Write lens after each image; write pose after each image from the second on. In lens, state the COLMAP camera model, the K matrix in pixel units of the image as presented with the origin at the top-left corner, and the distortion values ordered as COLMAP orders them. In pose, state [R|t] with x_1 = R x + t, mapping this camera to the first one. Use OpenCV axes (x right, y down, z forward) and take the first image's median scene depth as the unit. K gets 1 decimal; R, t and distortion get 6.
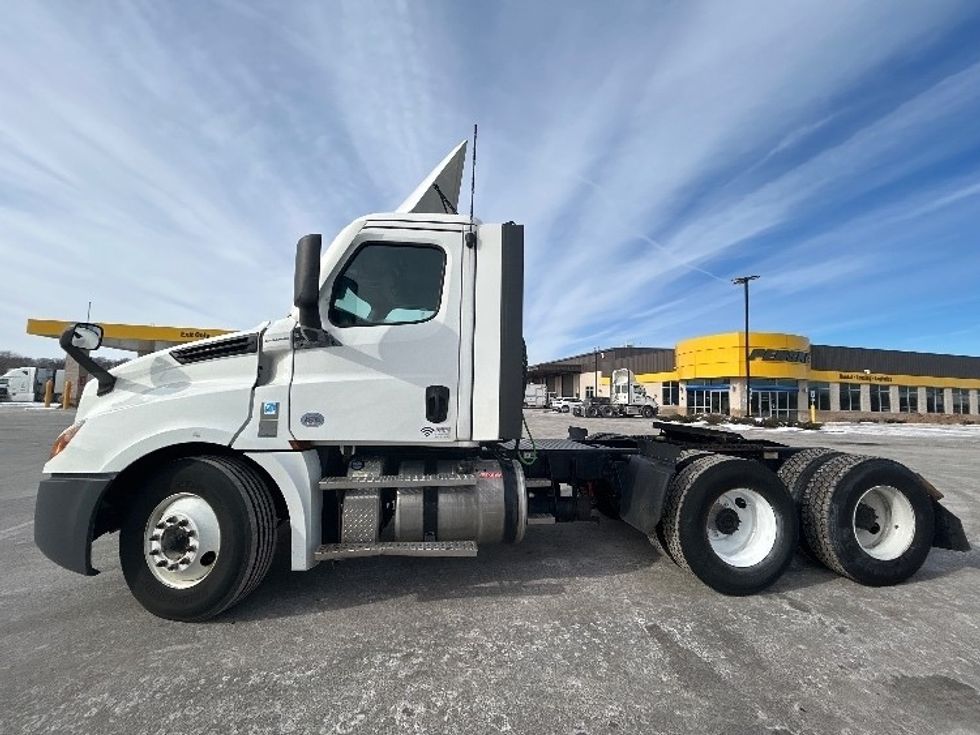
lens RADIAL K [[416.5, 0, 490.0], [0, 416.5, 367.5], [0, 0, 1]] dist [0.019888, -0.000265]
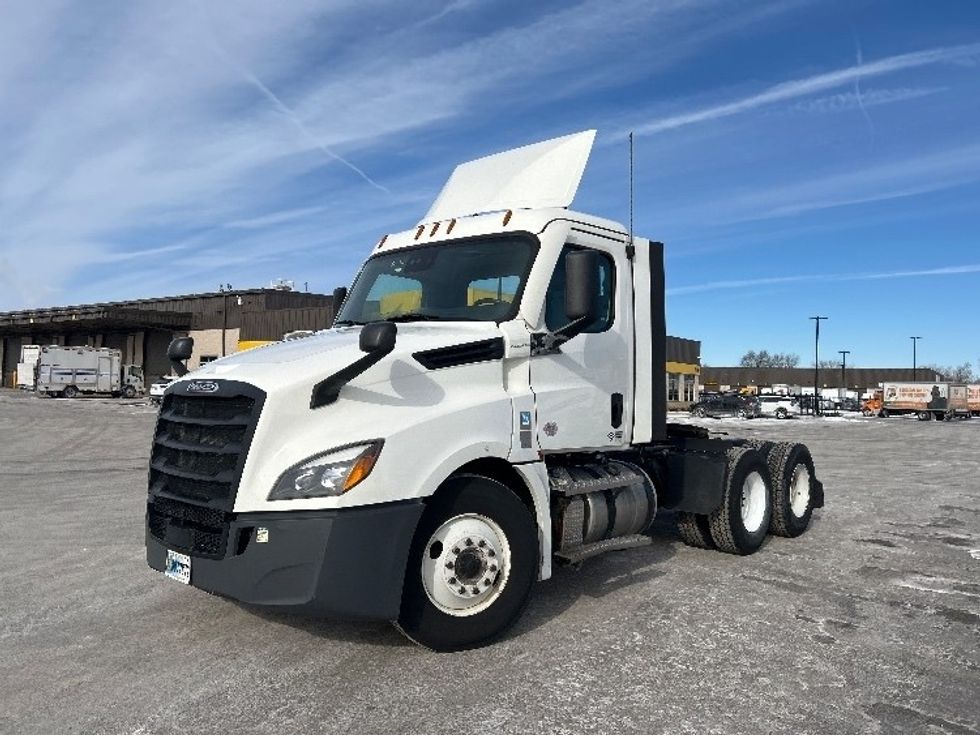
lens RADIAL K [[759.7, 0, 517.9], [0, 759.7, 343.5], [0, 0, 1]] dist [0.007101, -0.002502]
pose [[0.757898, 0.037953, 0.651268, -1.481396], [-0.059852, 0.998141, 0.011484, -0.082573], [-0.649622, -0.047683, 0.758761, -0.266342]]
